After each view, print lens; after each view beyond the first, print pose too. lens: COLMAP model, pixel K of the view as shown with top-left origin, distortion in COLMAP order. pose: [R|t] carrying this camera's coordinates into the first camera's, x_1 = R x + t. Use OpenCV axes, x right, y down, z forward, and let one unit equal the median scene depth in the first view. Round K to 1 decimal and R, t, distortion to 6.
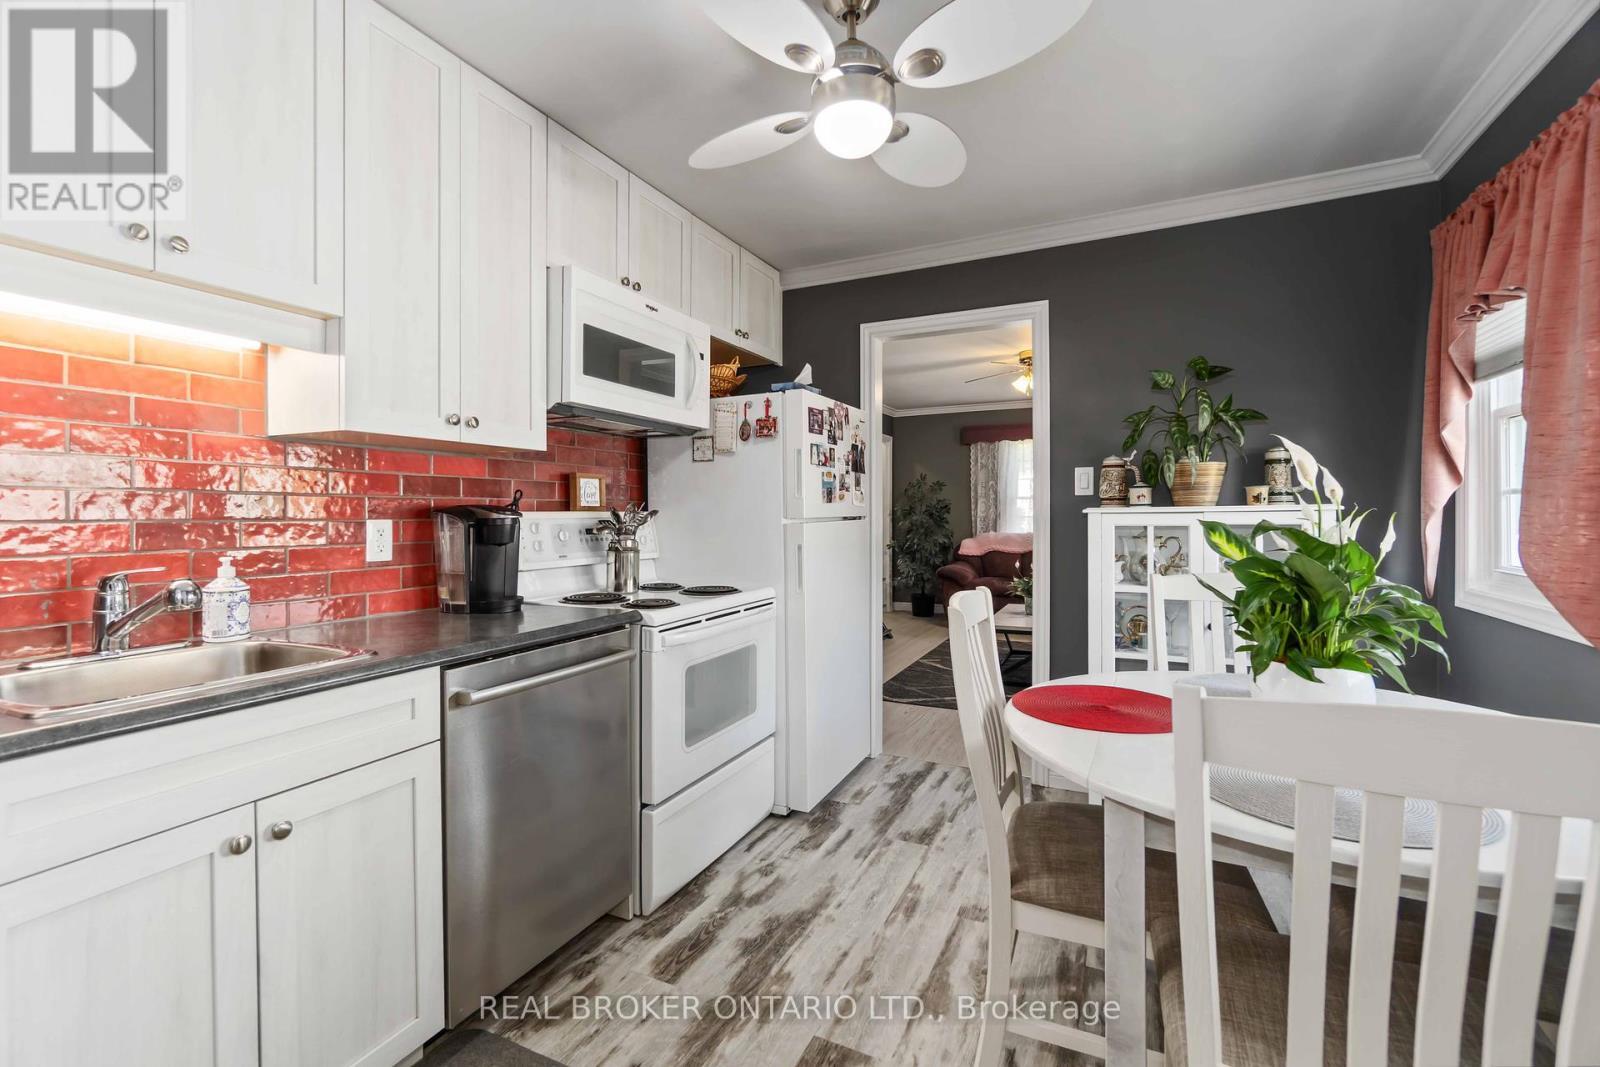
lens RADIAL K [[698.3, 0, 828.9], [0, 698.3, 514.8], [0, 0, 1]] dist [0.000459, 0.000016]
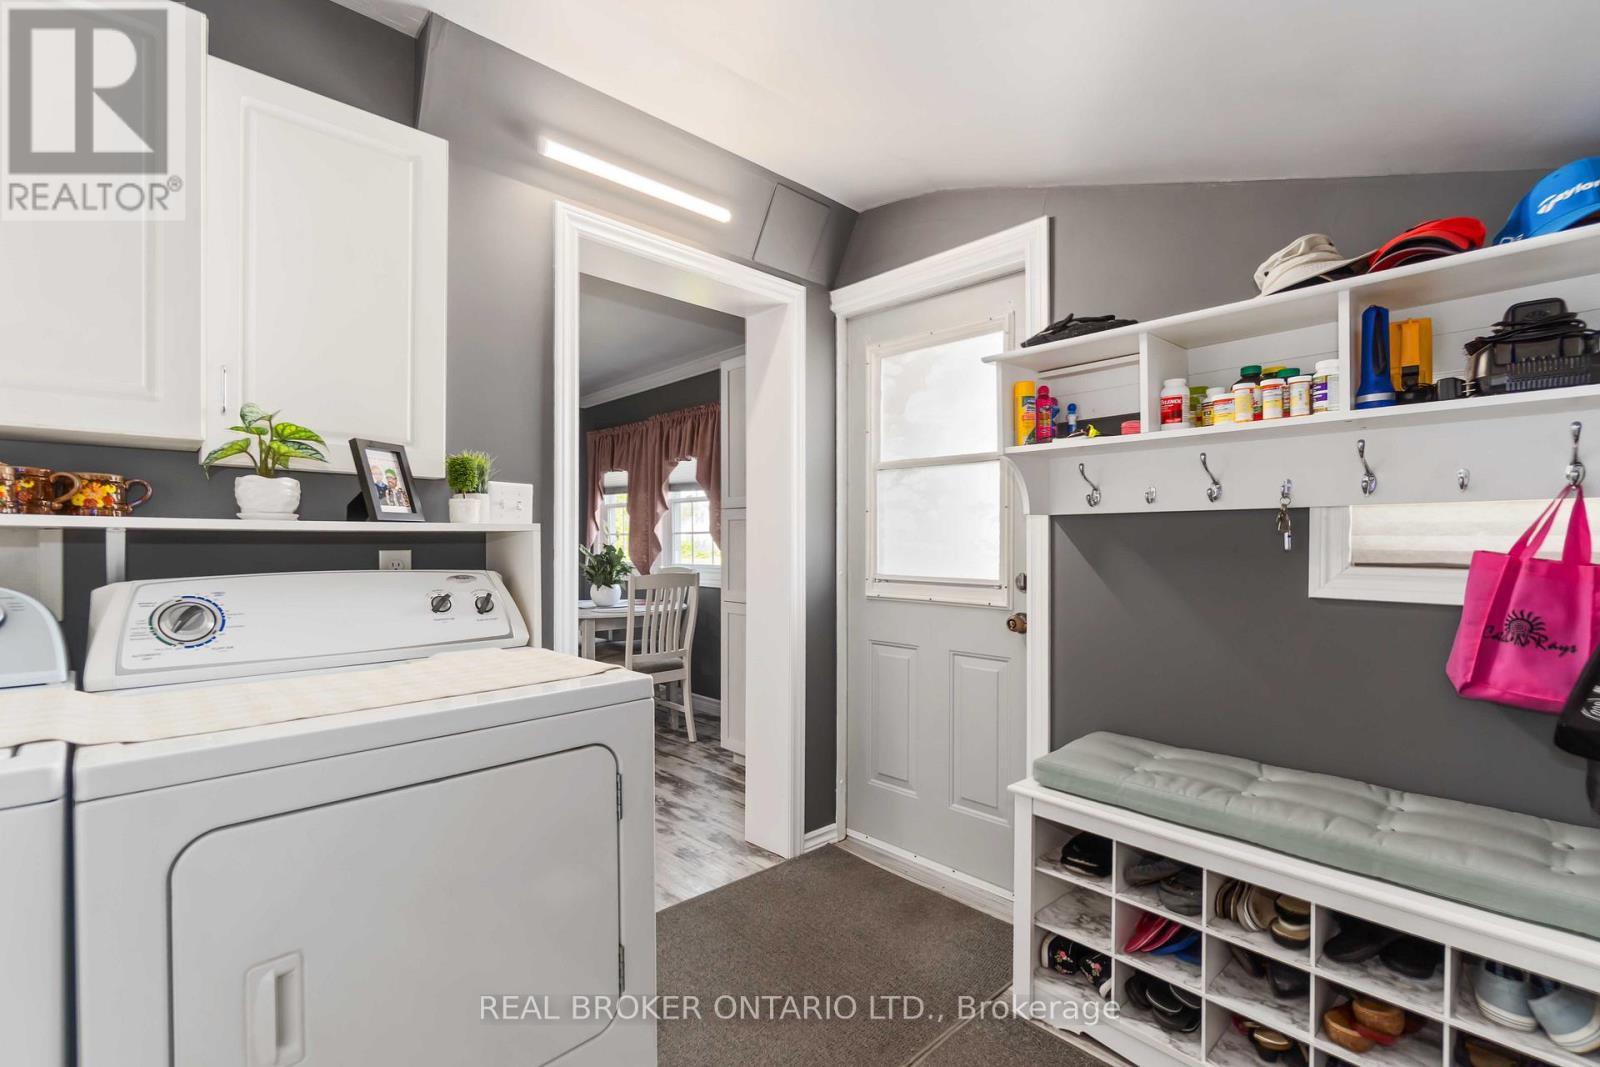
lens RADIAL K [[700.2, 0, 787.0], [0, 700.2, 518.3], [0, 0, 1]] dist [-0.016990, 0.000016]
pose [[0.365117, 0.035842, 0.930271, -1.095270], [0.007767, 0.999107, -0.041543, 0.016259], [-0.930929, 0.022393, 0.364513, -0.529234]]
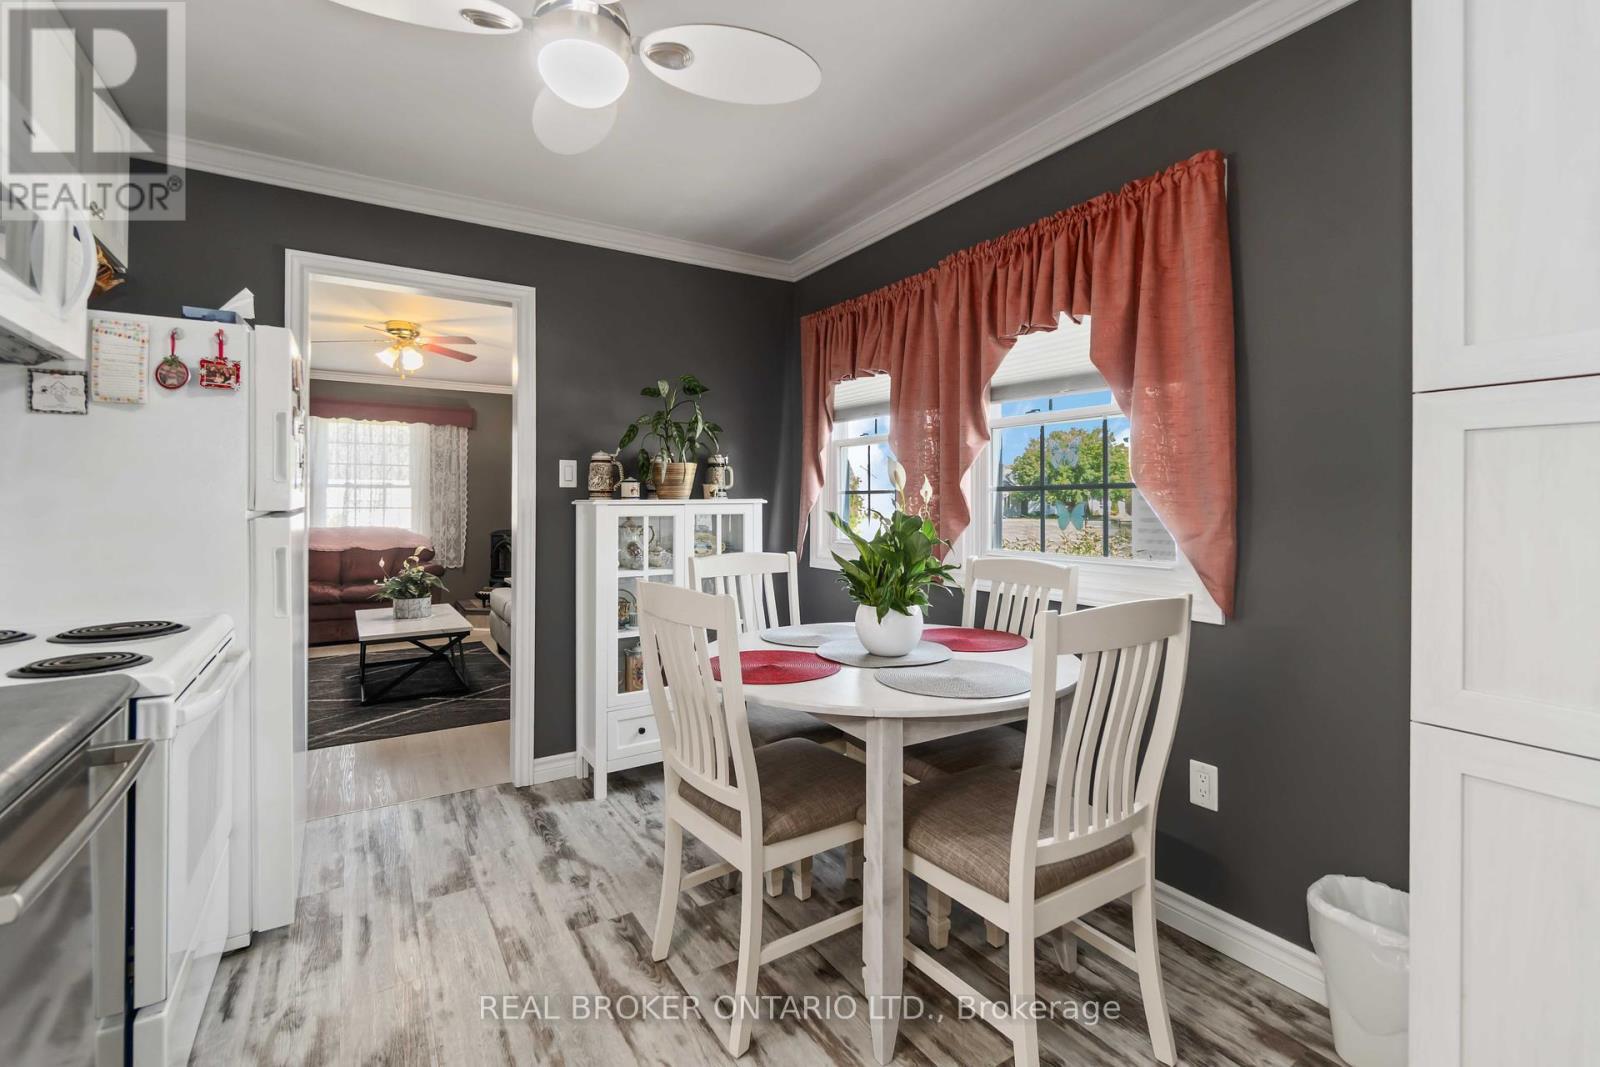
lens RADIAL K [[698.0, 0, 800.0], [0, 698.0, 501.1], [0, 0, 1]] dist [0.002695, 0.000082]
pose [[0.544194, 0.008662, 0.838915, -0.349664], [-0.003024, 0.999960, -0.008363, -0.000228], [-0.838954, 0.002014, 0.544198, 0.175636]]
